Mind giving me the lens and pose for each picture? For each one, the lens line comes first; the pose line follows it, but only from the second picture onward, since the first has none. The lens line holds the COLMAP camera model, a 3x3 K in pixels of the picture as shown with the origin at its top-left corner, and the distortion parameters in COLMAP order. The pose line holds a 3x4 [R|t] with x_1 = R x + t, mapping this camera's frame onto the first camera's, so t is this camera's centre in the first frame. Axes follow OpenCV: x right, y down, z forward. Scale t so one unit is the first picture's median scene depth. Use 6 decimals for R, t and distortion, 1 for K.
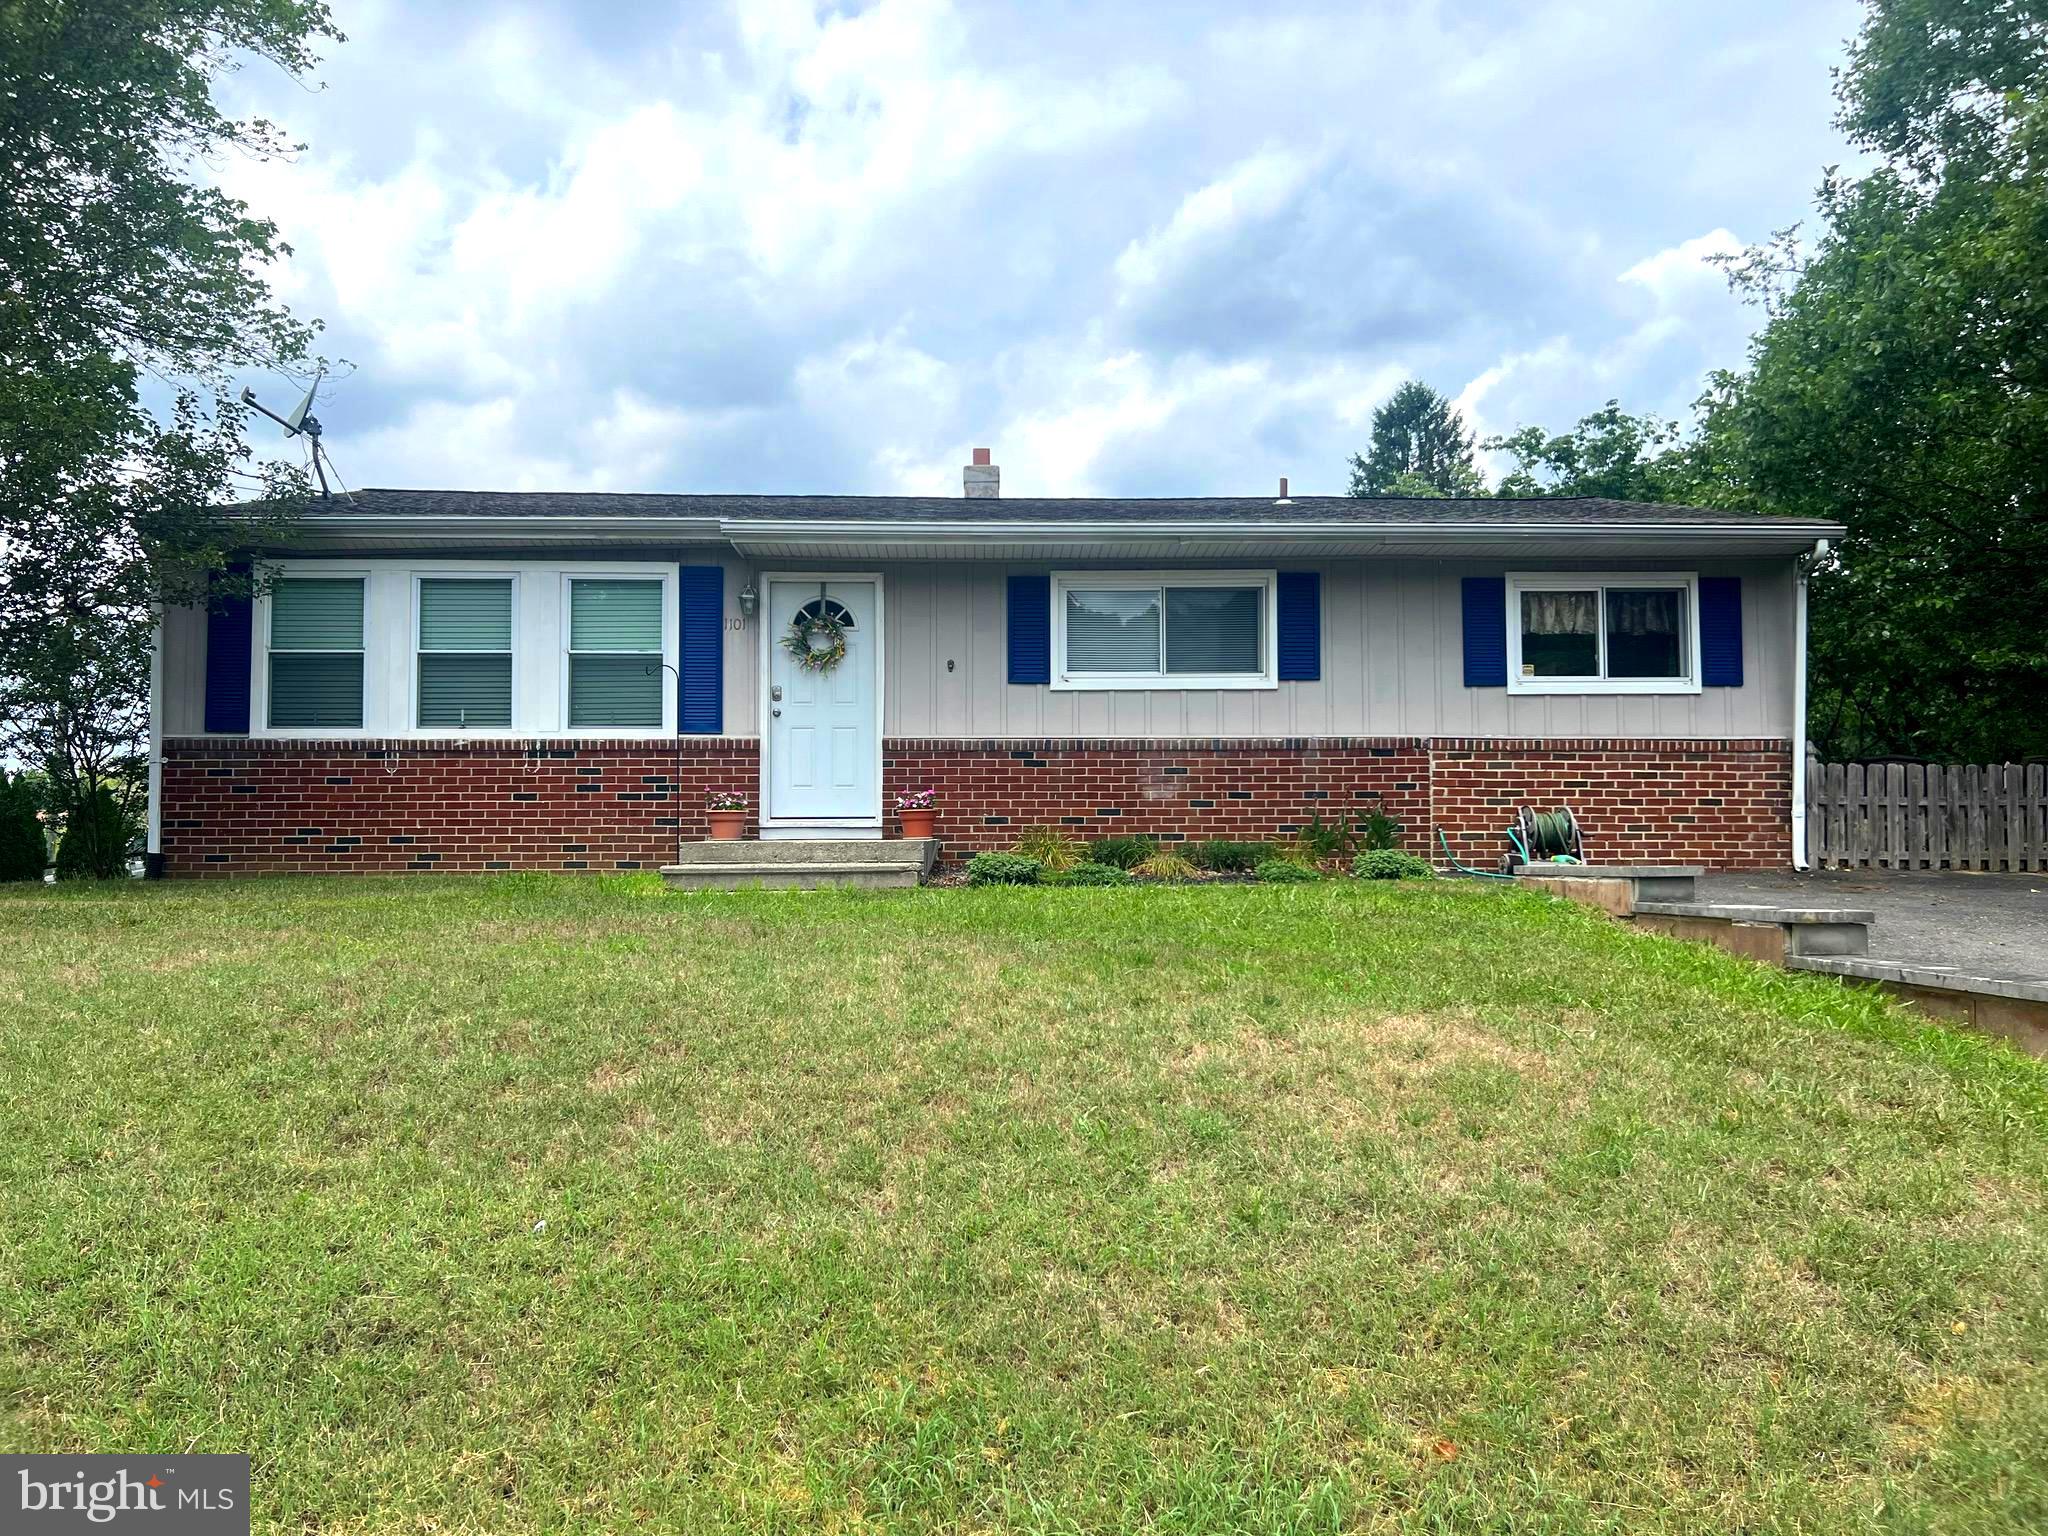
lens RADIAL K [[1538.0, 0, 1024.0], [0, 1538.0, 768.0], [0, 0, 1]] dist [0.070105, -0.105554]
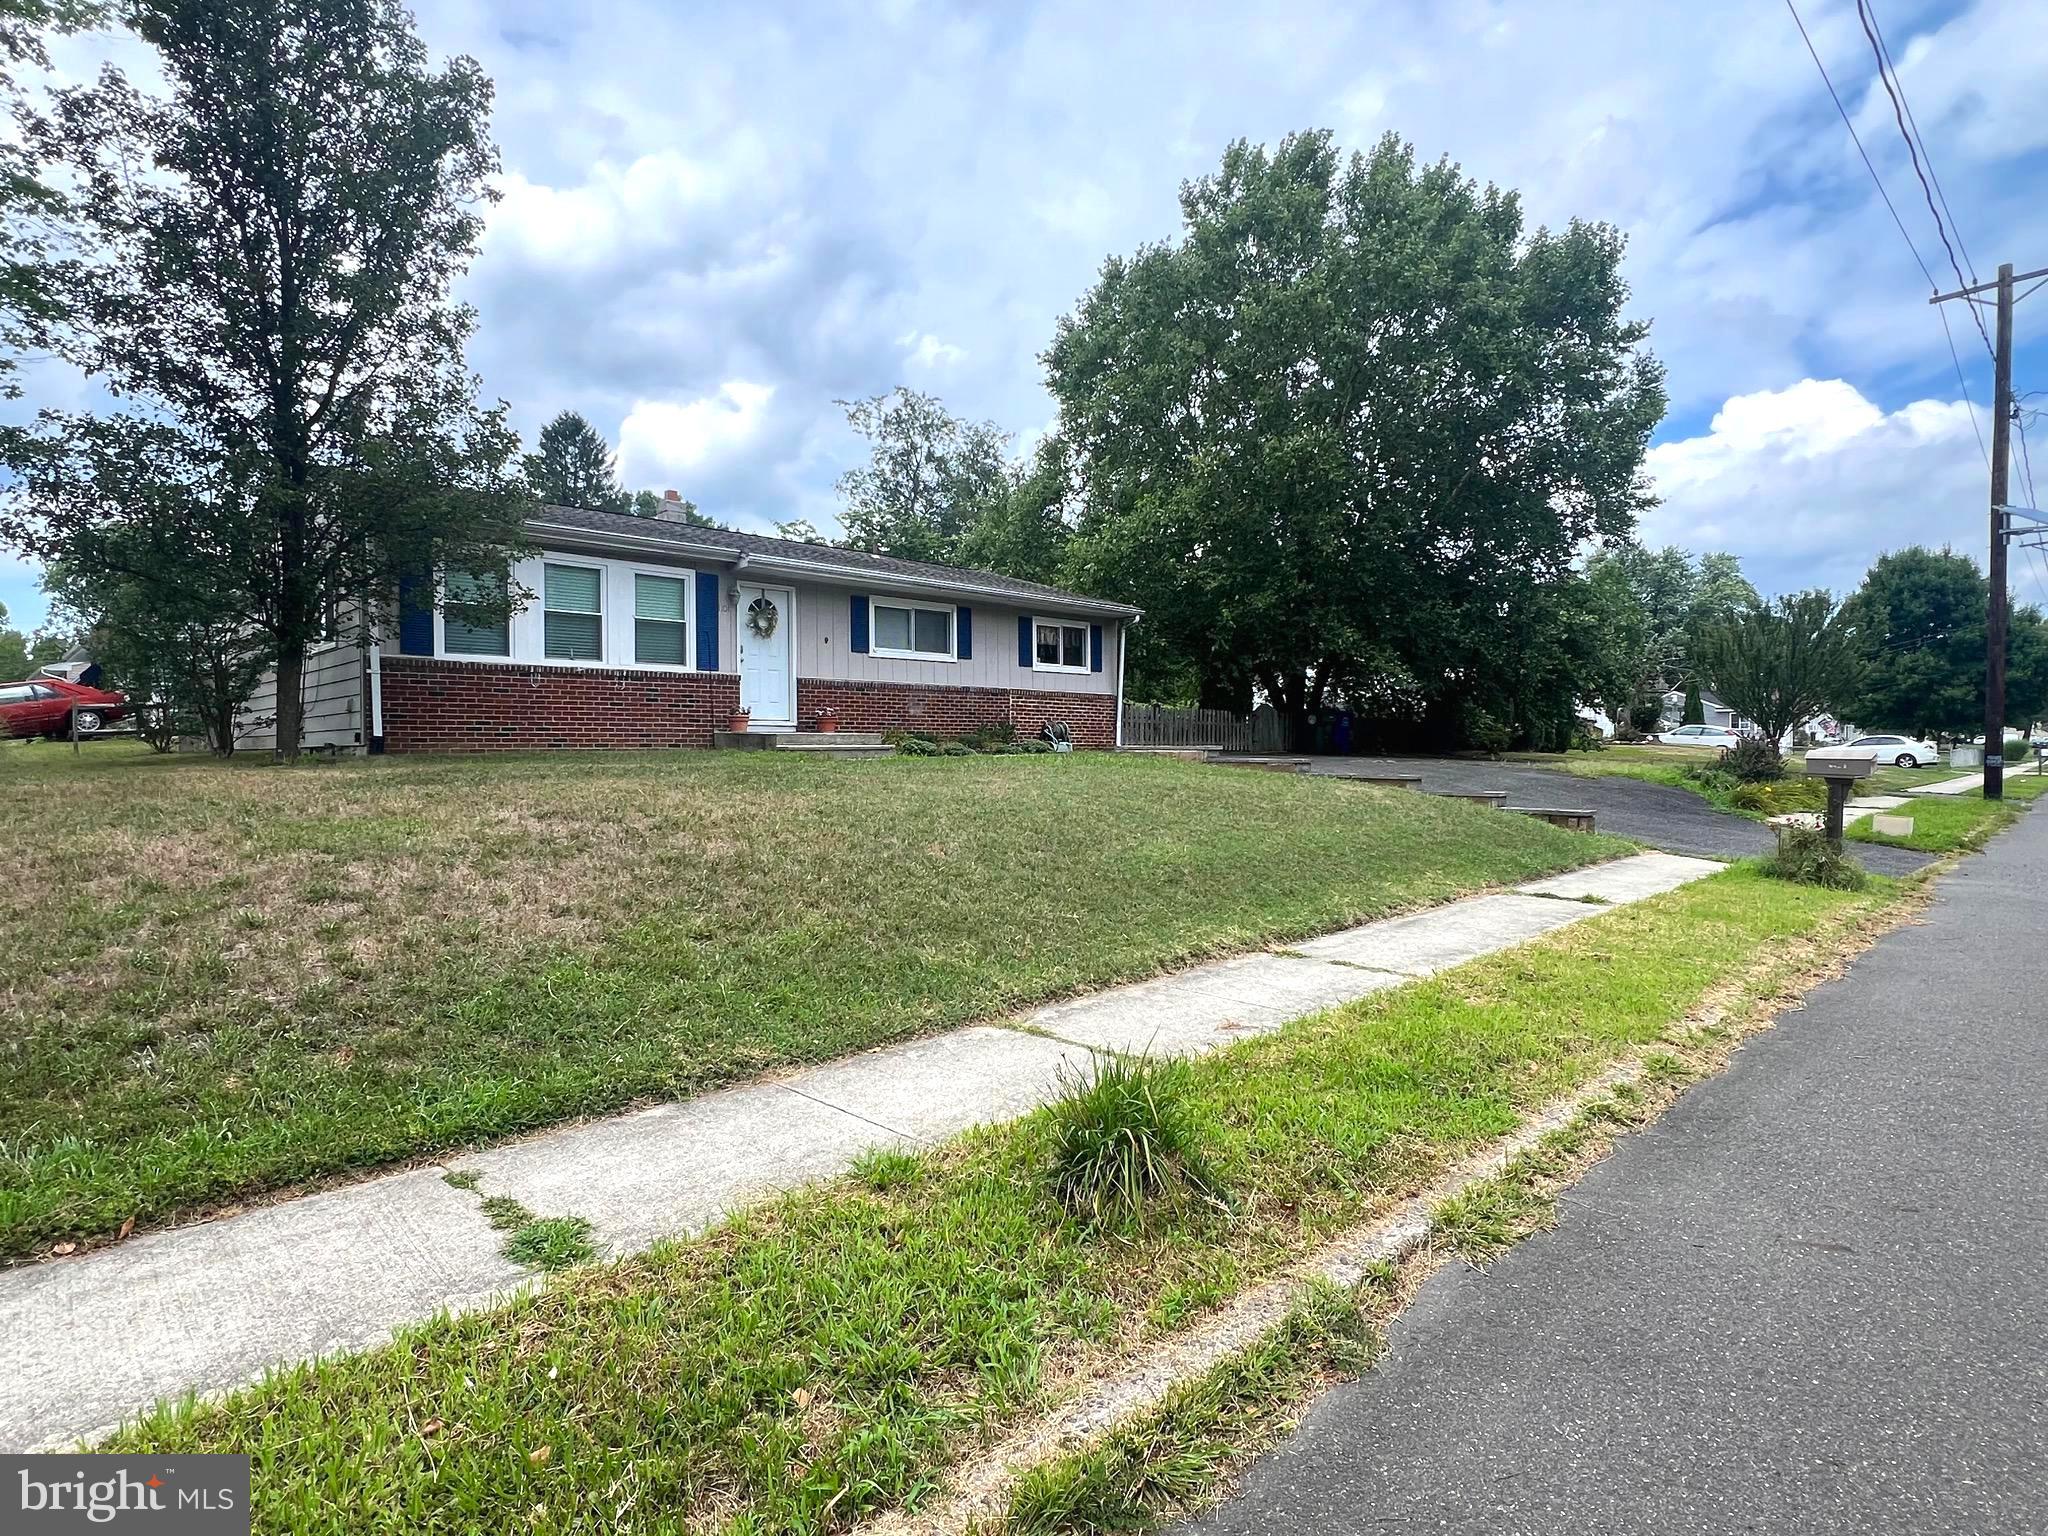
lens RADIAL K [[1132.1, 0, 1024.0], [0, 1132.1, 768.0], [0, 0, 1]] dist [-0.000702, 0.000011]
pose [[0.714552, -0.011904, 0.699481, -0.847162], [-0.036986, 0.997814, 0.054764, 0.004609], [-0.698604, -0.065003, 0.712549, -0.167226]]
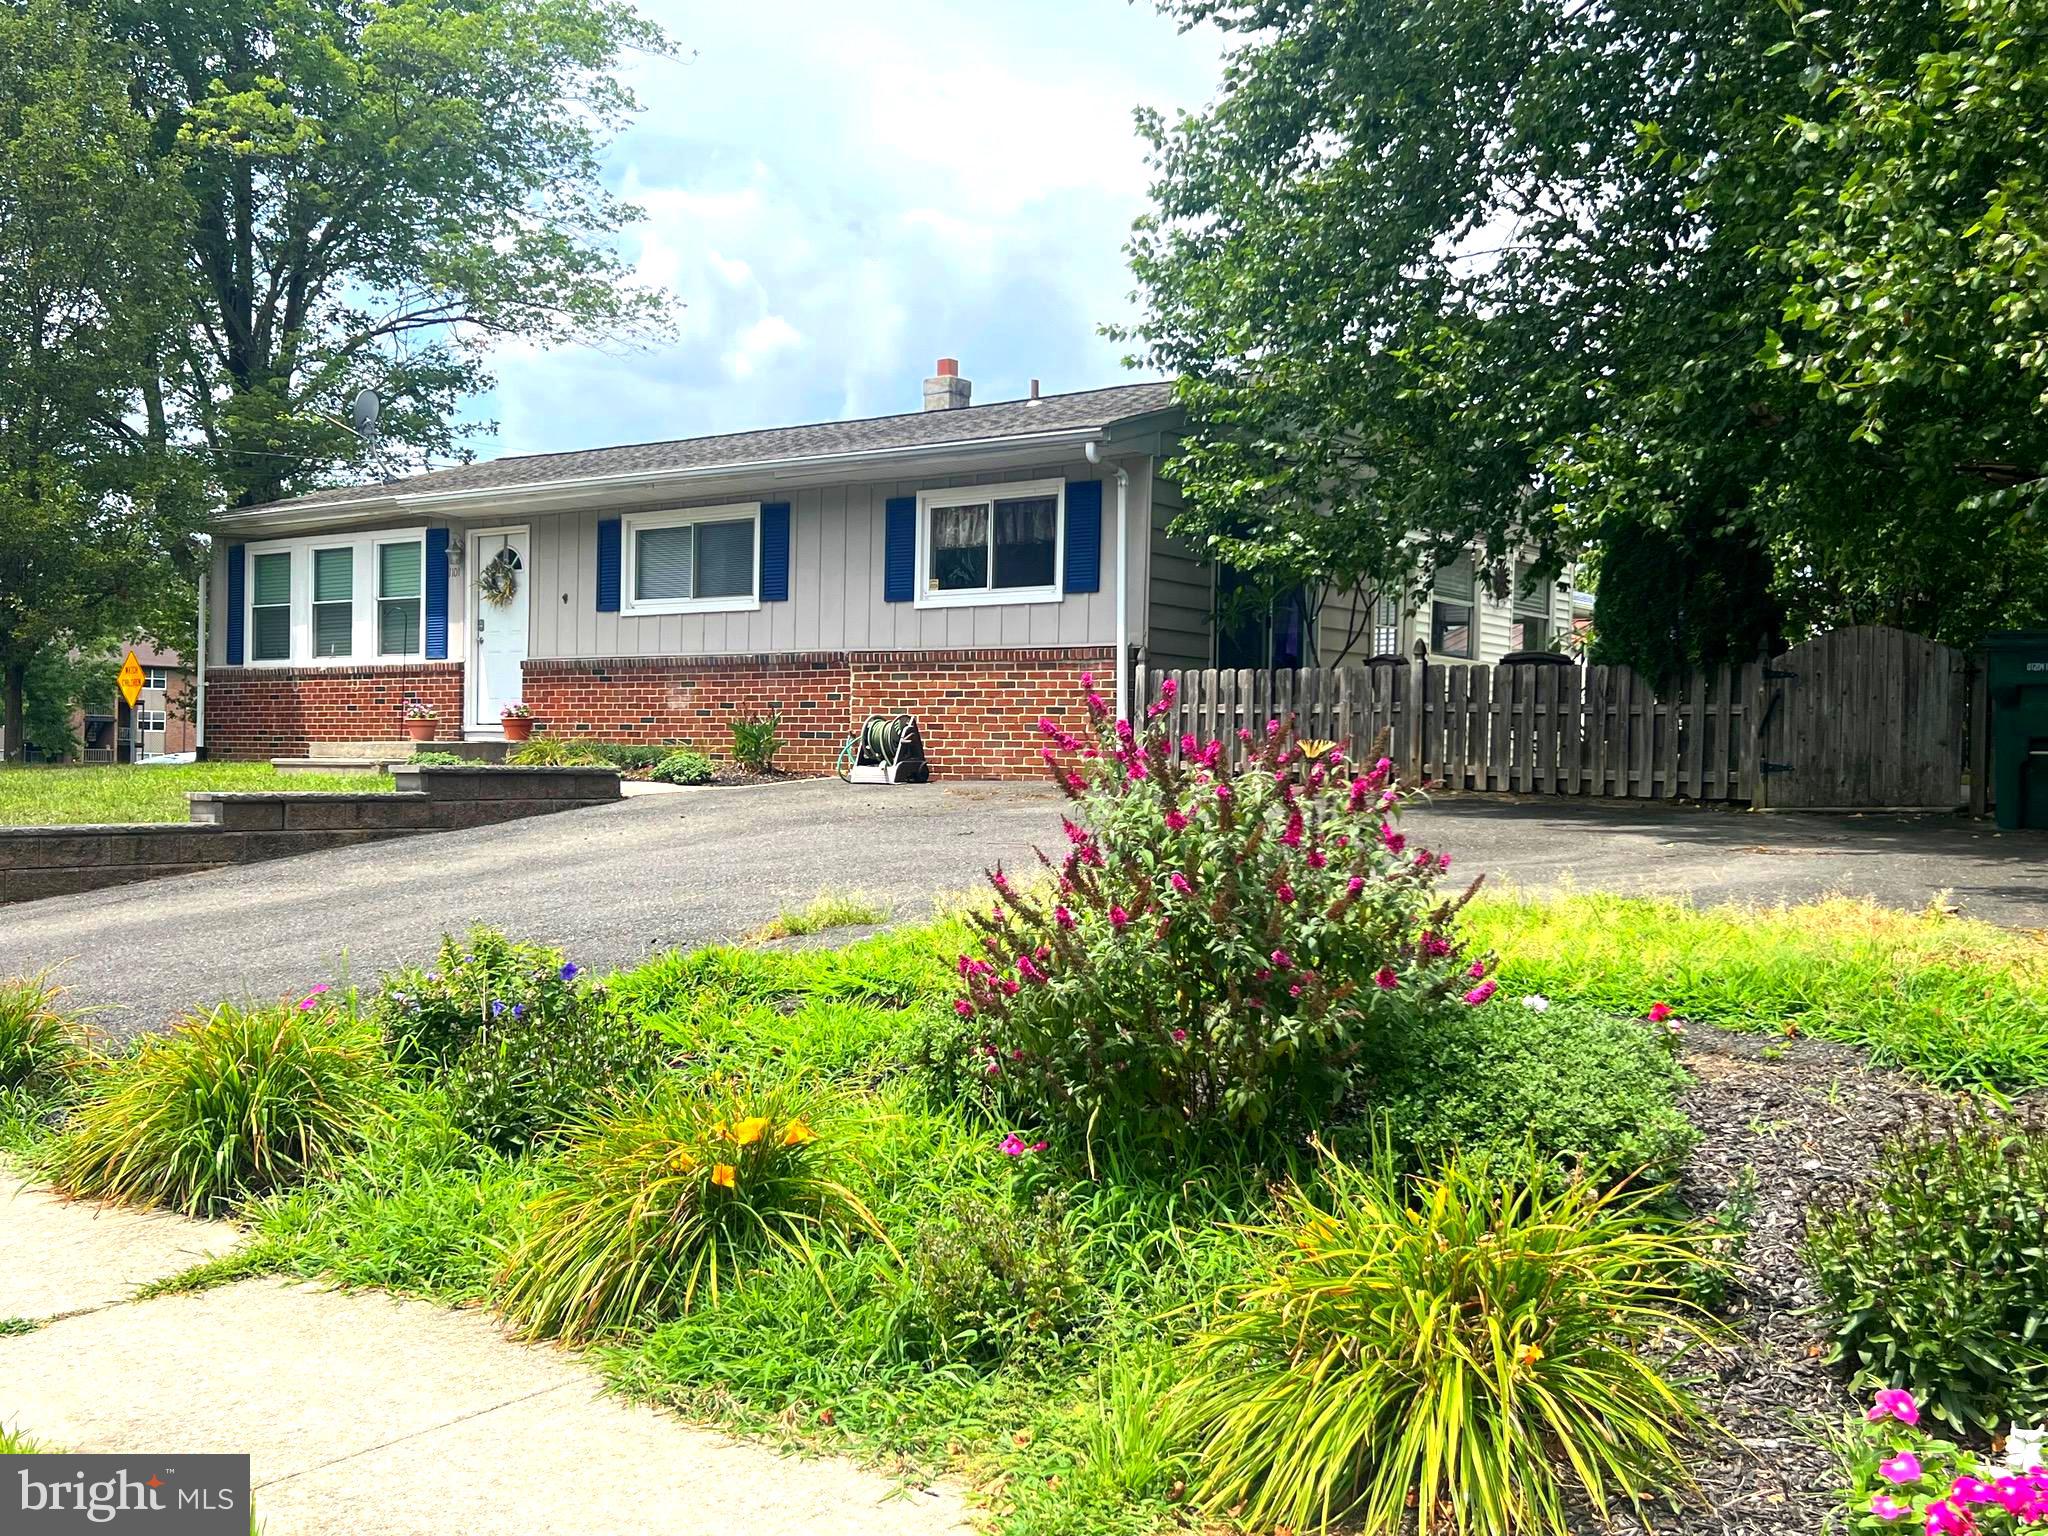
lens RADIAL K [[2050.9, 0, 1024.0], [0, 2050.9, 768.0], [0, 0, 1]] dist [-0.004635, -0.003281]
pose [[0.789422, 0.015527, -0.613654, 1.229858], [0.017782, 0.998682, 0.048144, -0.005036], [0.613593, -0.048918, 0.788106, -0.055832]]
